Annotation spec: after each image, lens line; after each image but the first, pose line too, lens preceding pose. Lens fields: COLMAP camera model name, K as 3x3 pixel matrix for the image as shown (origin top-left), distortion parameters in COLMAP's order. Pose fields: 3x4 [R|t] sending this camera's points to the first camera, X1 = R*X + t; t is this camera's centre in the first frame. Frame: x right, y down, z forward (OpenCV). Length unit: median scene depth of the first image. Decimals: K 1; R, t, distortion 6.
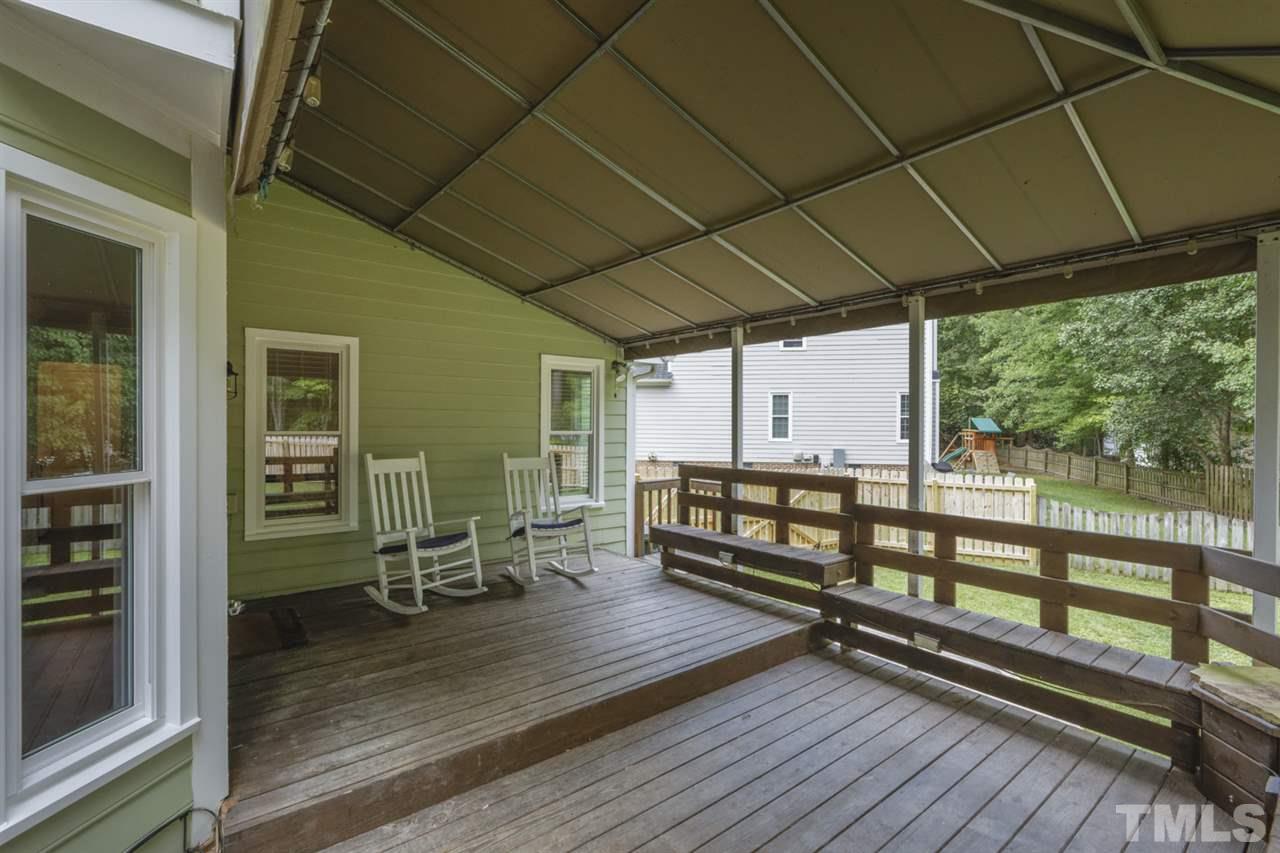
lens RADIAL K [[574.5, 0, 640.0], [0, 574.5, 426.5], [0, 0, 1]] dist [0.000410, -0.000062]
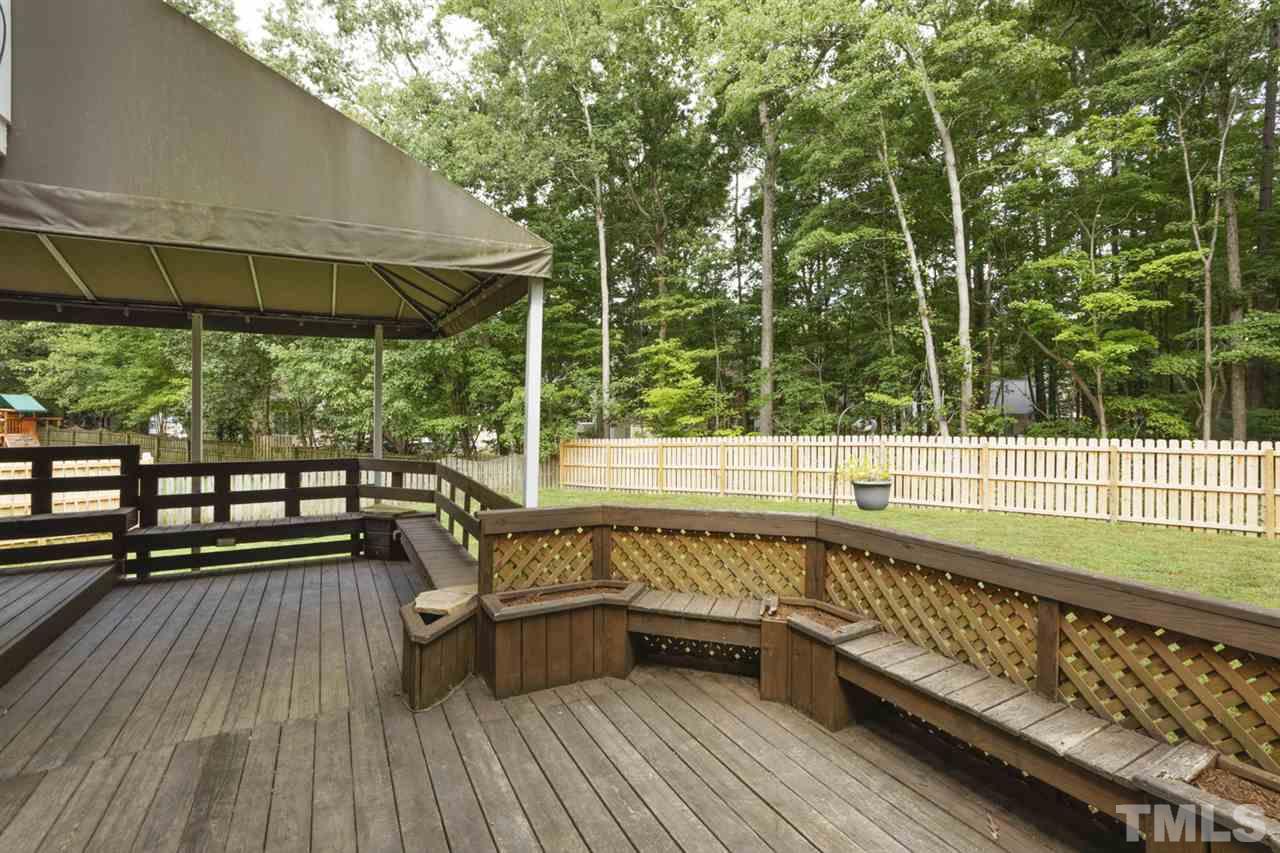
lens RADIAL K [[580.6, 0, 632.9], [0, 580.6, 405.6], [0, 0, 1]] dist [-0.006156, -0.000500]
pose [[0.177834, 0.001172, 0.984060, -0.171578], [-0.001370, 0.999999, -0.000944, 0.000825], [-0.984060, -0.001180, 0.177836, -0.074814]]
